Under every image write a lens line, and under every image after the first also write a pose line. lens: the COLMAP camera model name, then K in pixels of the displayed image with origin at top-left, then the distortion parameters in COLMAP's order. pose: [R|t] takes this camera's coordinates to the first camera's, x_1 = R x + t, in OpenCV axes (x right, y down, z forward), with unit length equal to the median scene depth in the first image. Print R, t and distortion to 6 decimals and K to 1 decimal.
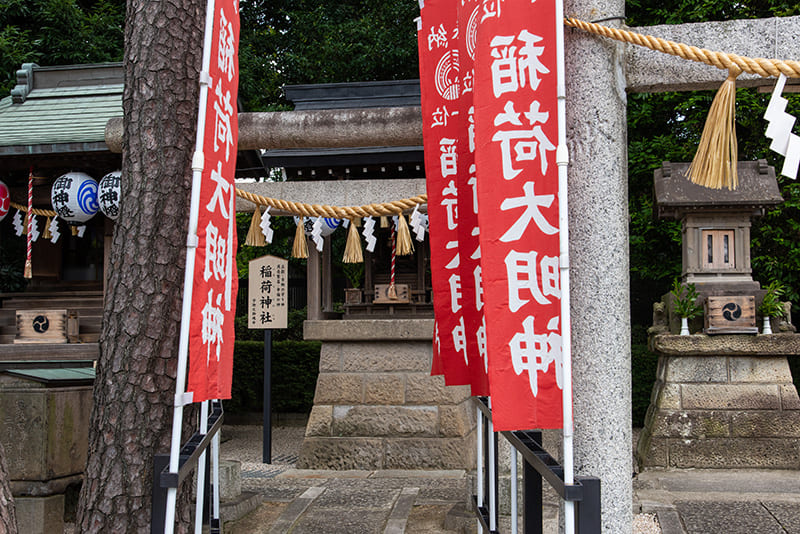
lens RADIAL K [[1074.4, 0, 400.0], [0, 1074.4, 267.0], [0, 0, 1]] dist [0.015254, -0.082971]
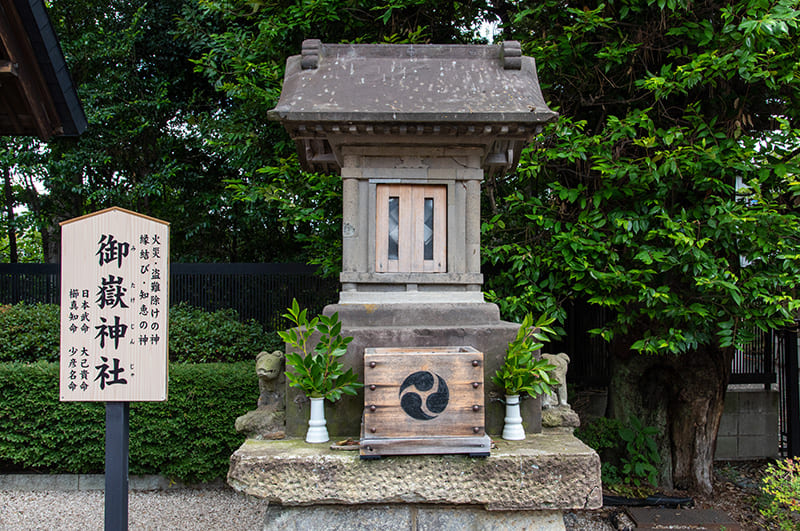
lens RADIAL K [[702.9, 0, 400.0], [0, 702.9, 265.5], [0, 0, 1]] dist [0.009982, -0.022811]
pose [[0.985358, 0.010890, 0.170150, 0.249847], [-0.015775, 0.999500, 0.027387, -0.009636], [-0.169767, -0.029670, 0.985038, 0.737029]]
